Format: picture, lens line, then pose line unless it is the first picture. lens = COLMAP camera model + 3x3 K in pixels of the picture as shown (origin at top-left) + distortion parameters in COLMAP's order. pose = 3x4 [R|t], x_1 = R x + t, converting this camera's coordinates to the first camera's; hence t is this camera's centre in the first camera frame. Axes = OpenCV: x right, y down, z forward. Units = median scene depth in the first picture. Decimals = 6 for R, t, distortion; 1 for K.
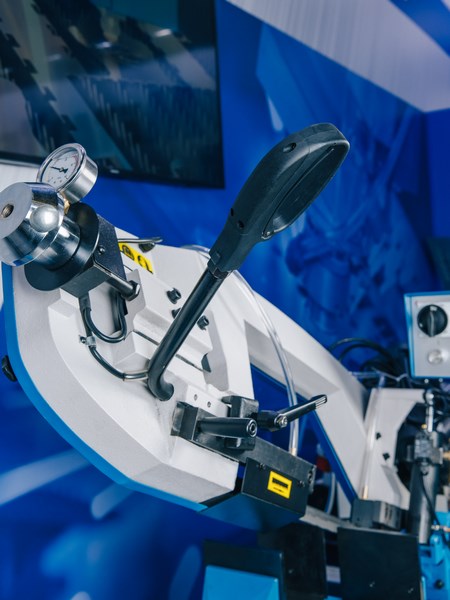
lens RADIAL K [[713.3, 0, 224.2], [0, 713.3, 269.8], [0, 0, 1]] dist [-0.022018, 0.000872]
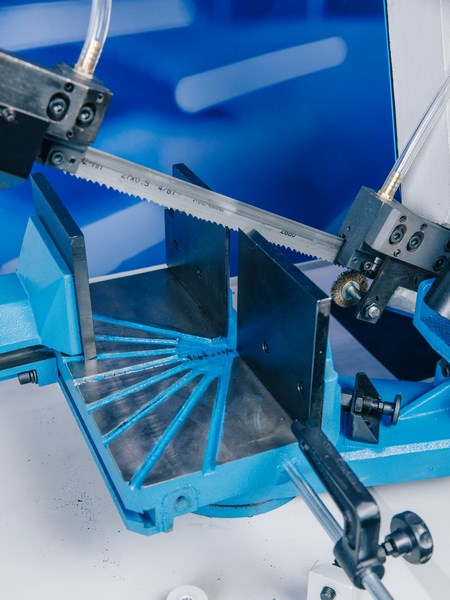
lens RADIAL K [[847.3, 0, 224.9], [0, 847.3, 337.6], [0, 0, 1]] dist [-0.008244, 0.009330]
pose [[0.813893, 0.373042, -0.445442, 0.597471], [-0.056302, 0.813691, 0.578564, 0.108256], [0.578281, -0.445810, 0.683260, 0.739586]]
